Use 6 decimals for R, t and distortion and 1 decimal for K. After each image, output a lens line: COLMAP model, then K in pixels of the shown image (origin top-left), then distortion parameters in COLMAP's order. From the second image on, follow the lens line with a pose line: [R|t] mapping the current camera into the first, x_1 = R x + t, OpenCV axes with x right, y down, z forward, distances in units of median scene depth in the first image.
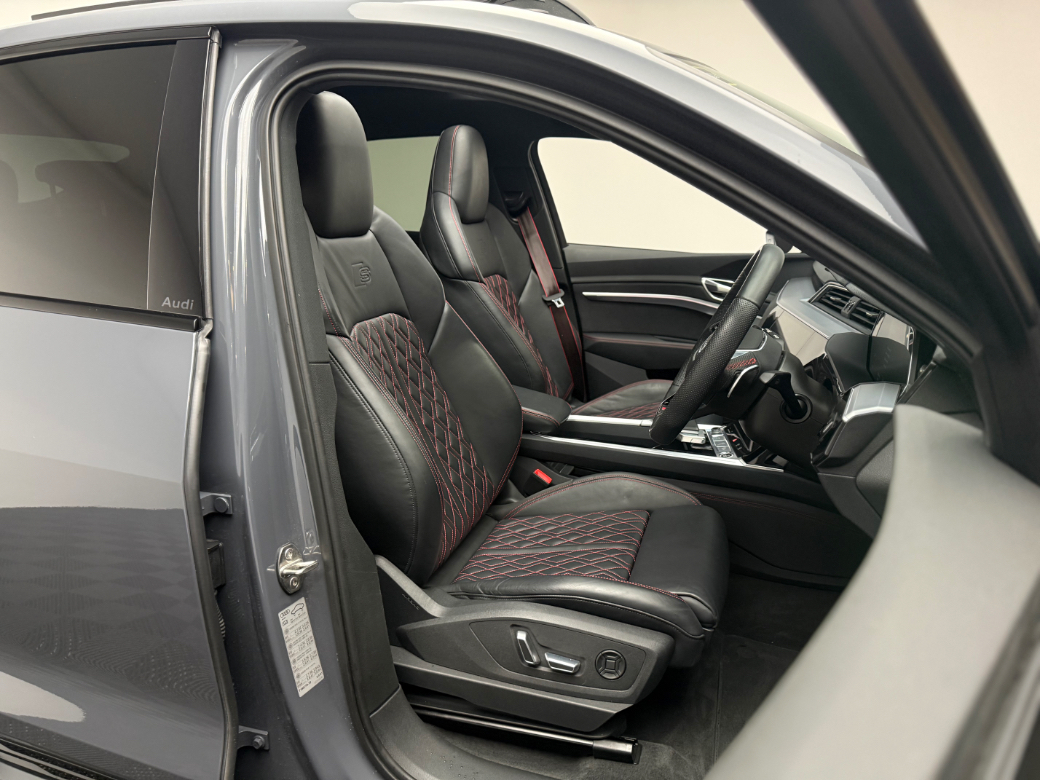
lens RADIAL K [[731.7, 0, 518.8], [0, 731.7, 392.5], [0, 0, 1]] dist [0.034476, -0.028344]
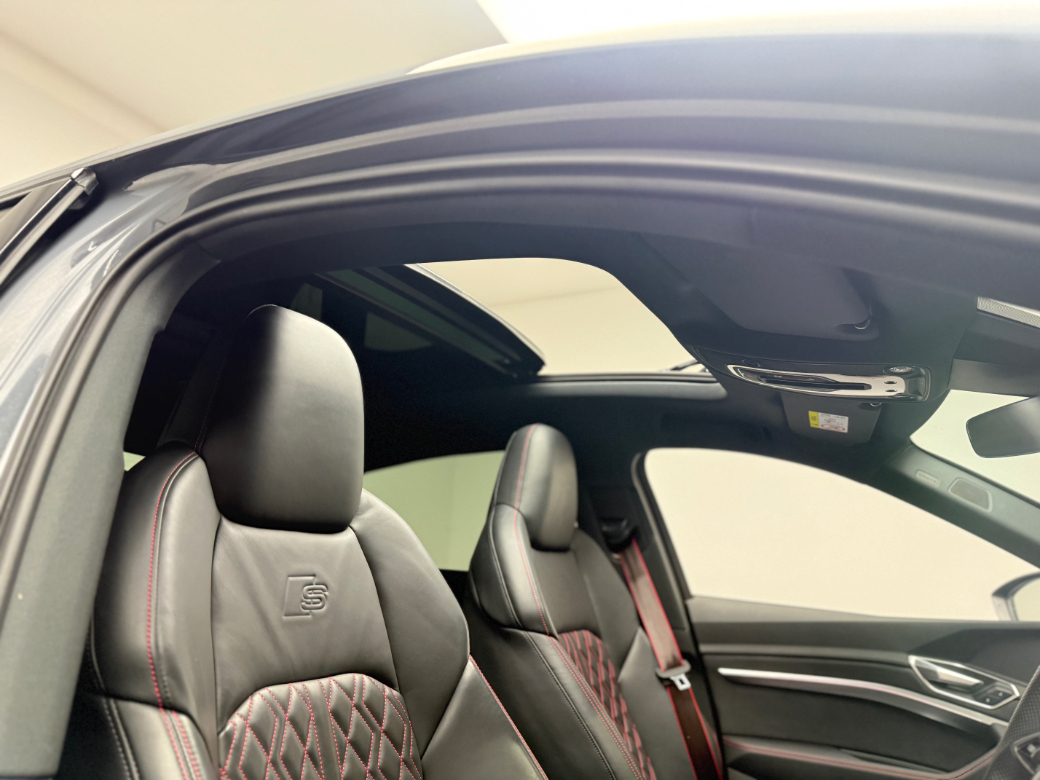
lens RADIAL K [[731.7, 0, 515.8], [0, 731.7, 389.3], [0, 0, 1]] dist [0.034476, -0.028344]
pose [[0.984248, -0.010186, -0.176502, 0.028081], [-0.076545, 0.875364, -0.477367, -0.026234], [0.159366, 0.483358, 0.860795, 0.287070]]
